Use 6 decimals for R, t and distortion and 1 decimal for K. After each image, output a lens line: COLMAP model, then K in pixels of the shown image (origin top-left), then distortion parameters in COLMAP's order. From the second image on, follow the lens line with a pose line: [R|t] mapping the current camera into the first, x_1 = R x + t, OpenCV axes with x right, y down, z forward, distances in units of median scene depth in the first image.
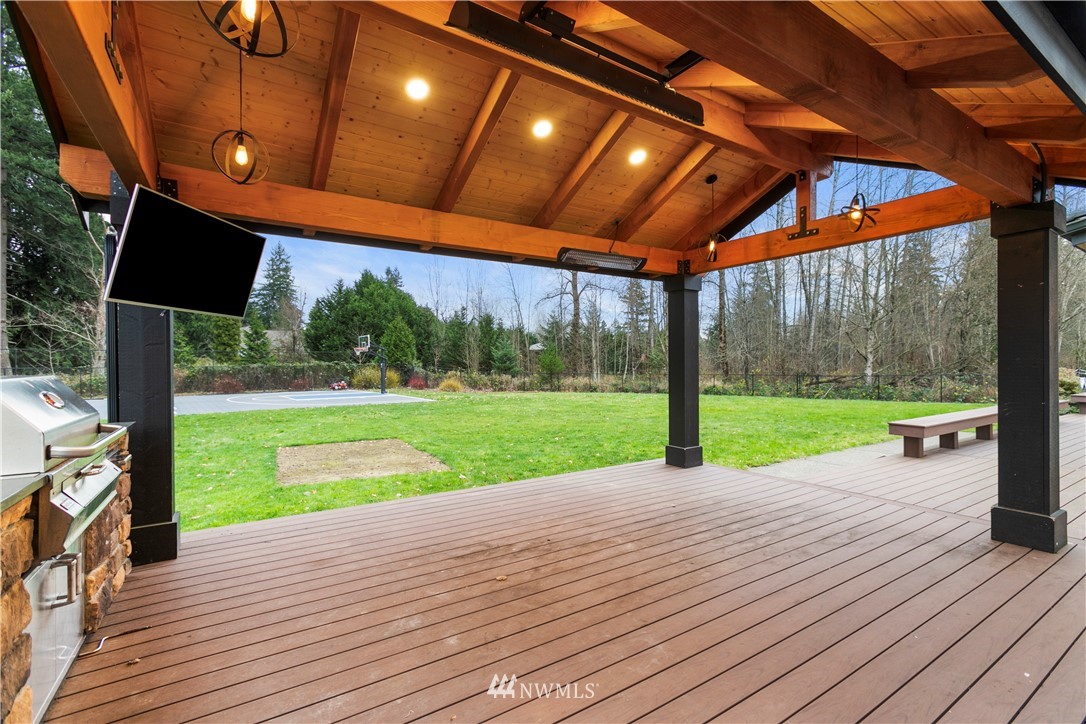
lens RADIAL K [[486.9, 0, 539.6], [0, 486.9, 365.3], [0, 0, 1]] dist [0.000762, 0.001542]
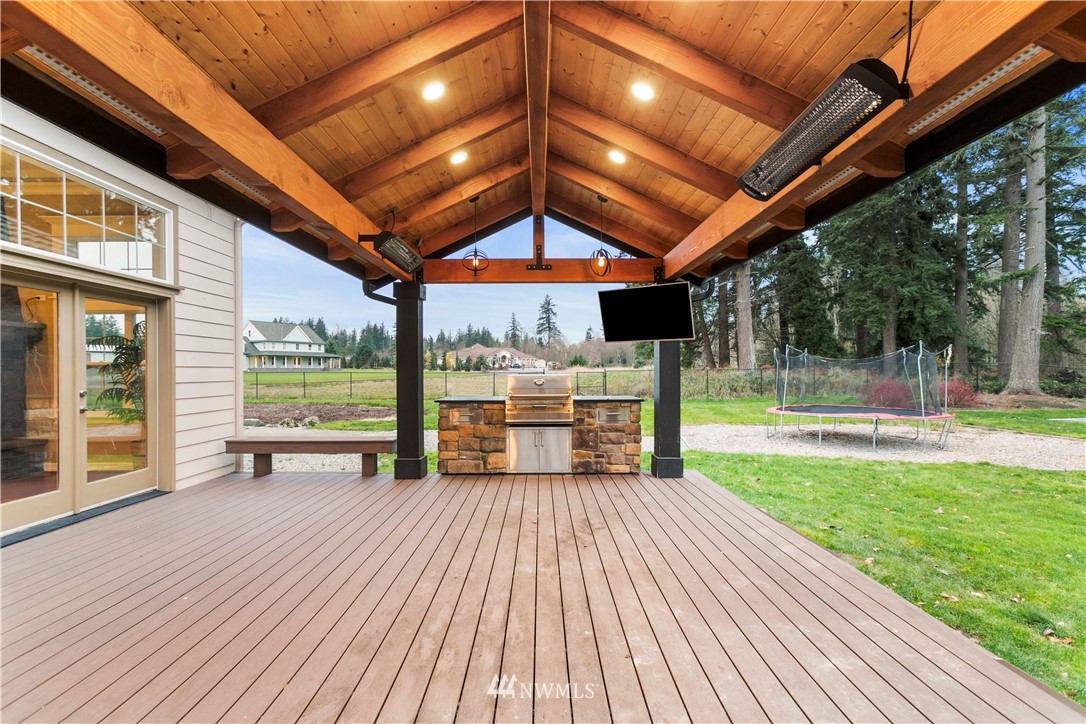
lens RADIAL K [[486.9, 0, 542.1], [0, 486.9, 369.0], [0, 0, 1]] dist [0.000762, 0.001542]
pose [[-0.537532, 0.001364, -0.843242, 0.928436], [0.008979, 0.999951, -0.004107, -0.006323], [0.843195, -0.009779, -0.537518, 1.488512]]
